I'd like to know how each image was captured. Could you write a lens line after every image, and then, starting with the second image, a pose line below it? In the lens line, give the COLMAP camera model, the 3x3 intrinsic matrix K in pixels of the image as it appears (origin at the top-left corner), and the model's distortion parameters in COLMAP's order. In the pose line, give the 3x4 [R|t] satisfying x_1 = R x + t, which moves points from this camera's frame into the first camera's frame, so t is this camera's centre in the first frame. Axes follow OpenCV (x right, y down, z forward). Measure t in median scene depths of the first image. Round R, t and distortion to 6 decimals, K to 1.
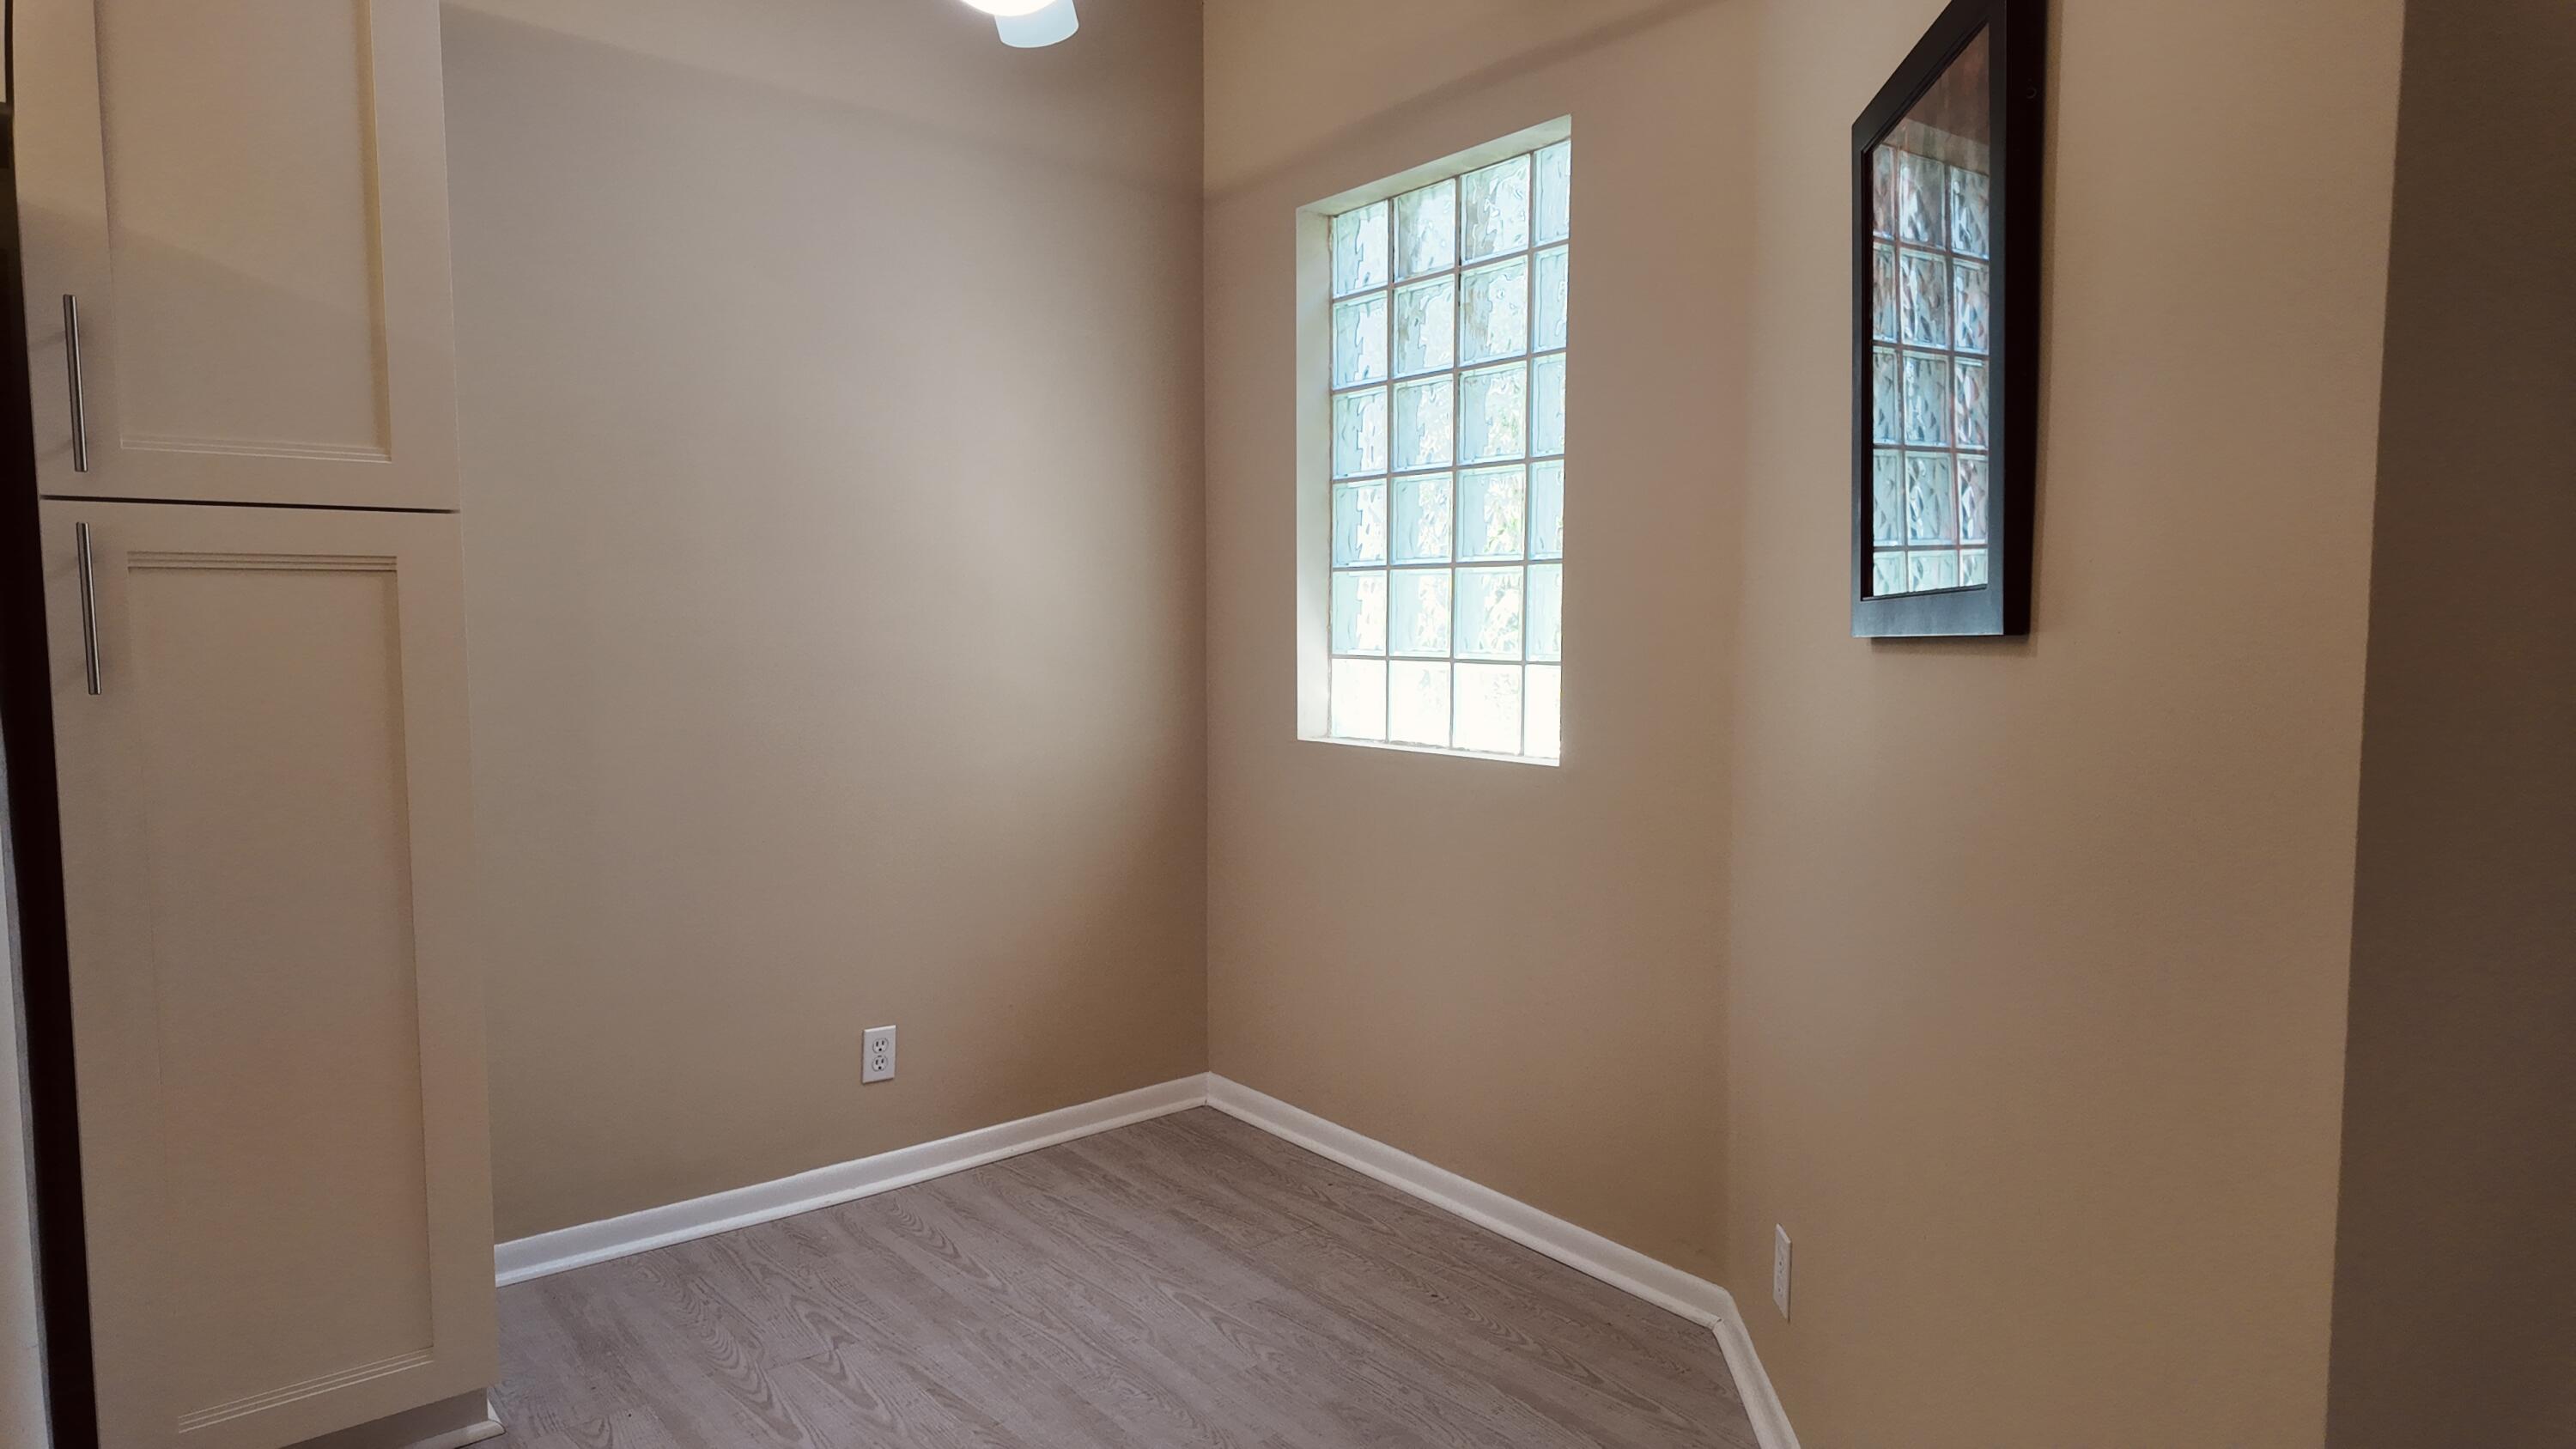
lens RADIAL K [[1495.2, 0, 1273.5], [0, 1495.2, 714.4], [0, 0, 1]] dist [0.004276, -0.009546]
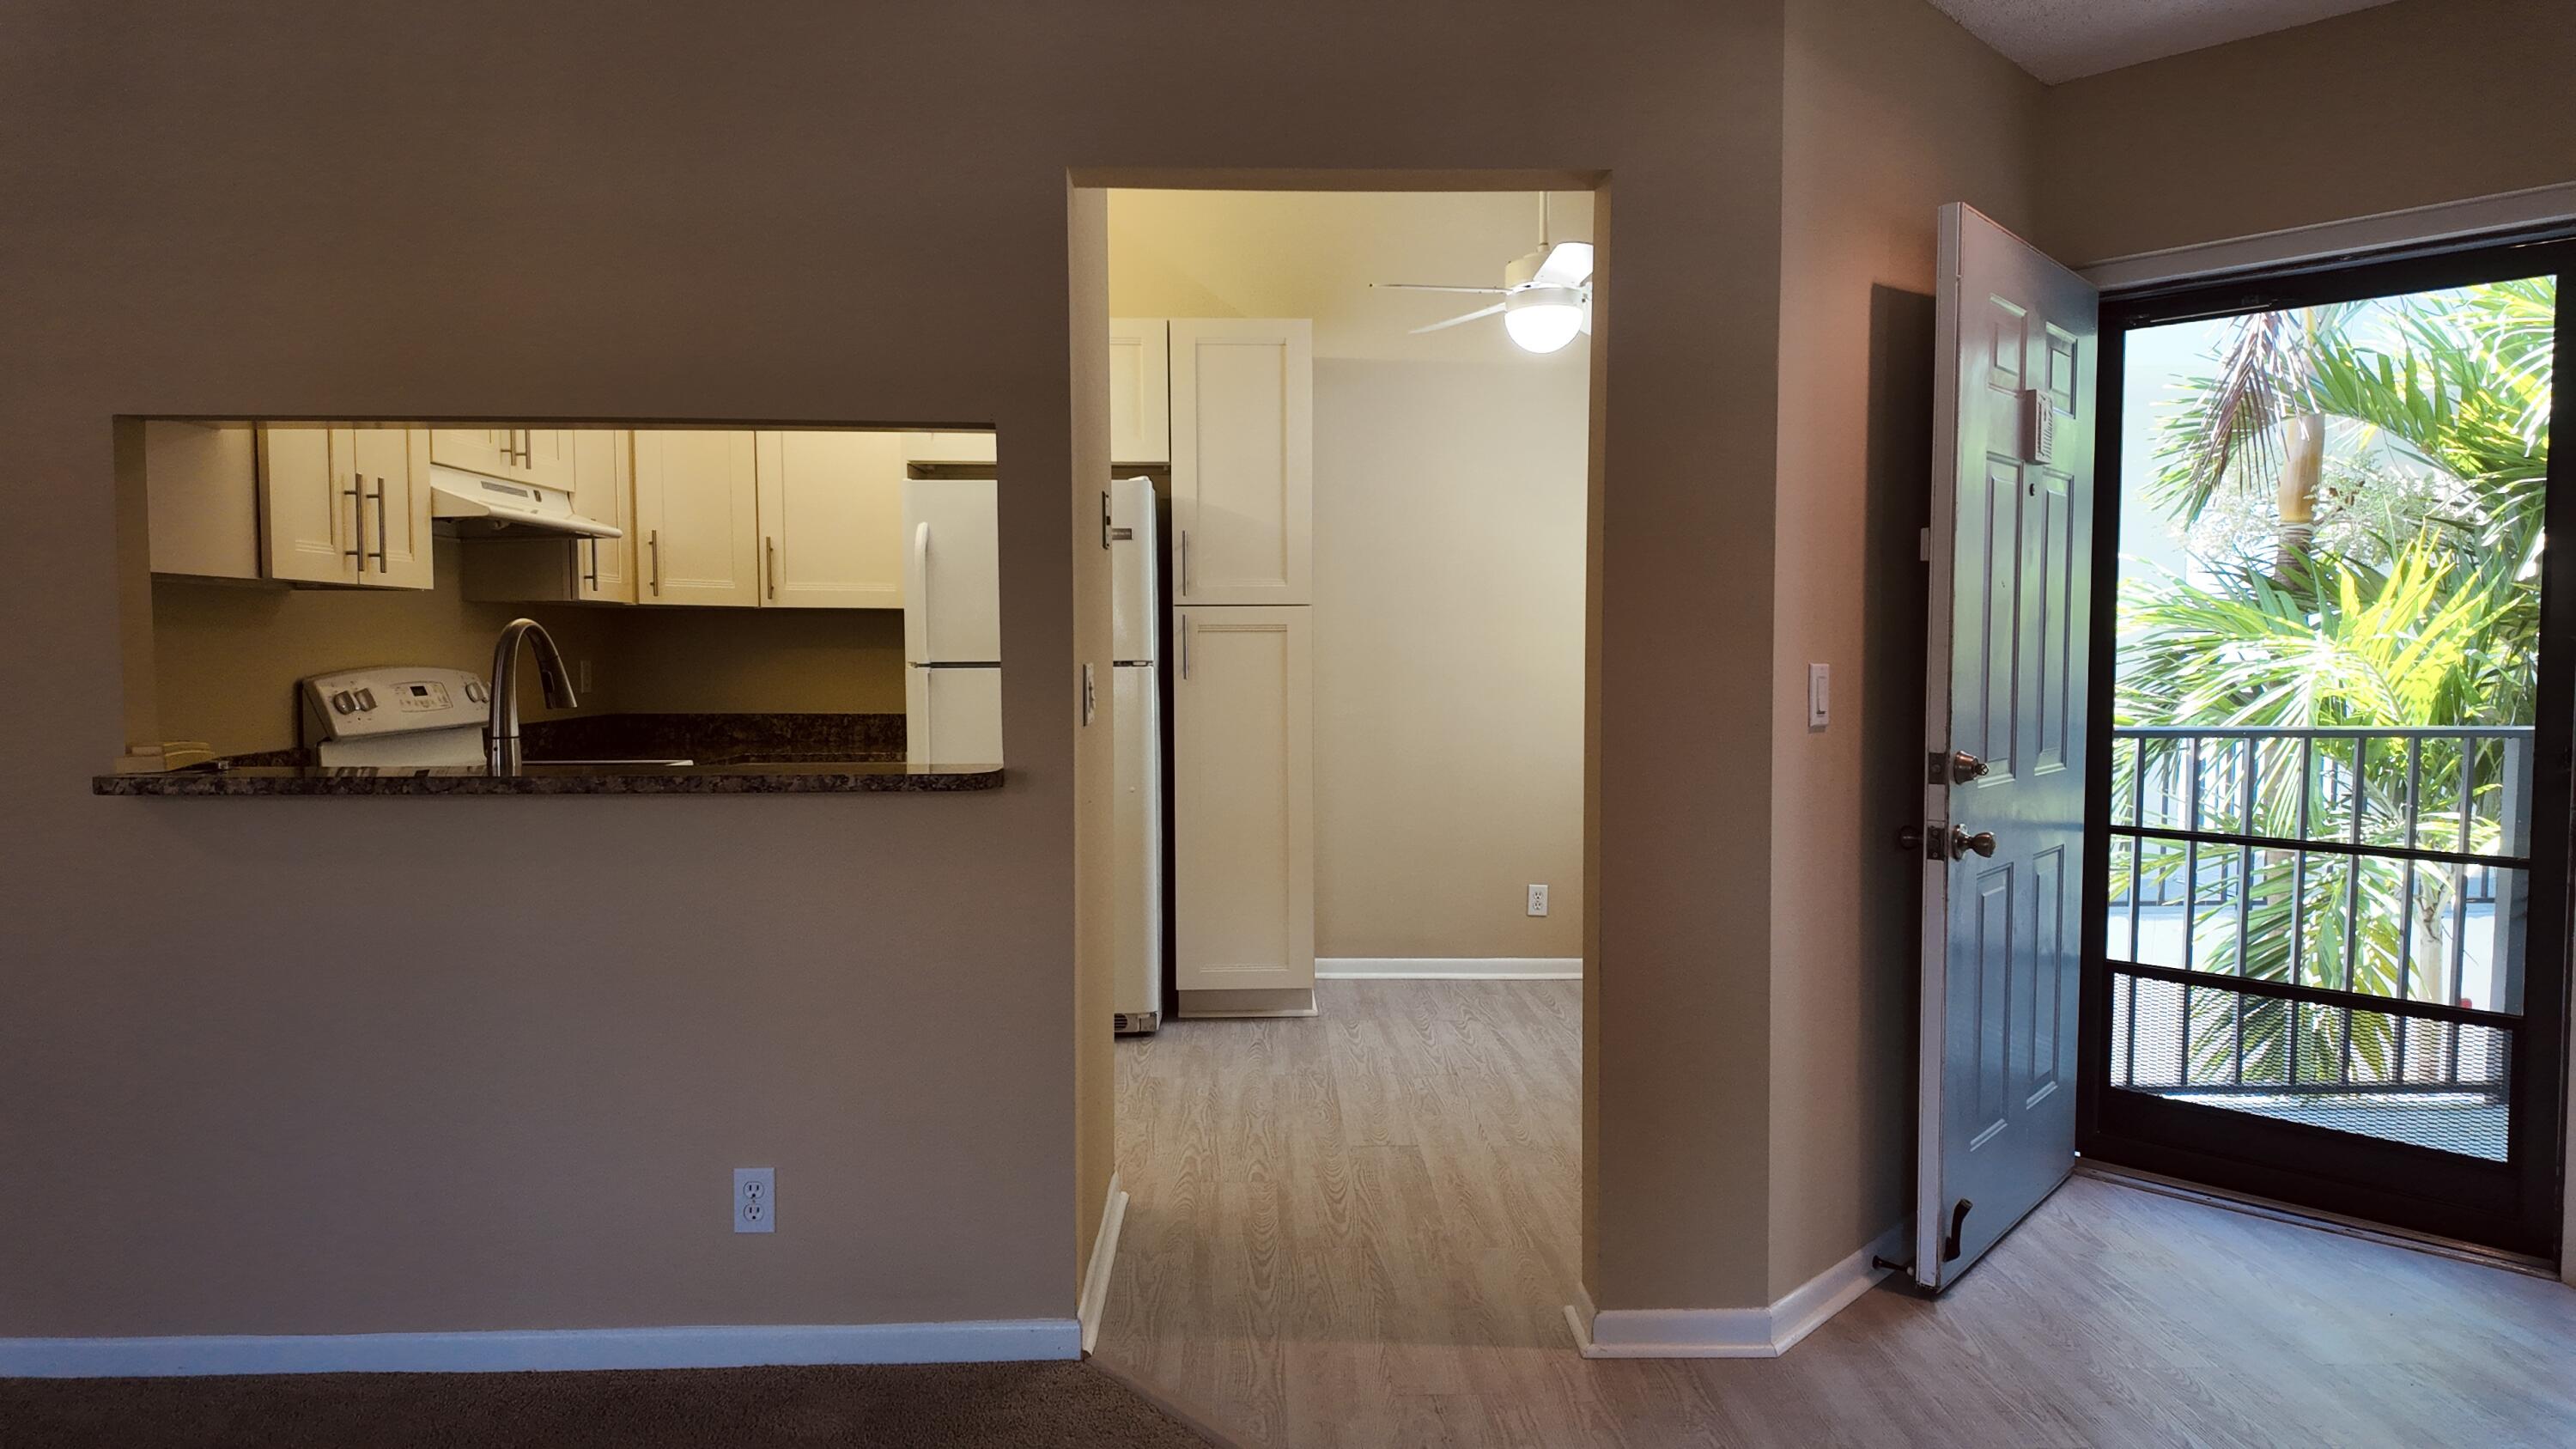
lens RADIAL K [[1495.2, 0, 1288.3], [0, 1495.2, 715.4], [0, 0, 1]] dist [0.004276, -0.009546]
pose [[0.789053, 0.030119, -0.613587, 0.781024], [-0.047842, 0.998777, -0.012498, 0.061190], [0.612460, 0.039217, 0.789529, -0.781542]]
